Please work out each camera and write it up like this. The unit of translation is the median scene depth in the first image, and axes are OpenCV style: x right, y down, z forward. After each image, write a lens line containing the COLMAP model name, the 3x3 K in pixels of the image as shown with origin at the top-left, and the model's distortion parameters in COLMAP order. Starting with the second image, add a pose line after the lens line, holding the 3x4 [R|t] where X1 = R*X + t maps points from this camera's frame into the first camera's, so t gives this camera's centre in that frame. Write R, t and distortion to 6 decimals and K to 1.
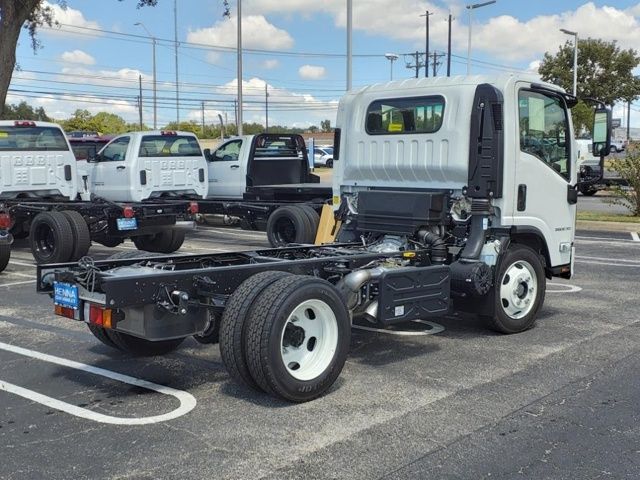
lens RADIAL K [[901.5, 0, 320.0], [0, 901.5, 240.0], [0, 0, 1]] dist [0.163373, 0.015667]
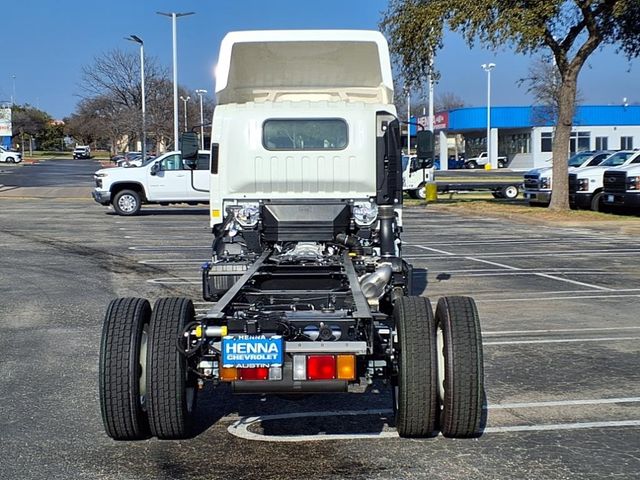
lens RADIAL K [[602.5, 0, 320.0], [0, 602.5, 240.0], [0, 0, 1]] dist [0.001887, 0.000122]
pose [[0.702580, -0.077294, 0.707395, -0.451929], [0.073706, 0.996641, 0.035694, -0.033325], [-0.707778, 0.027061, 0.705917, 0.480766]]
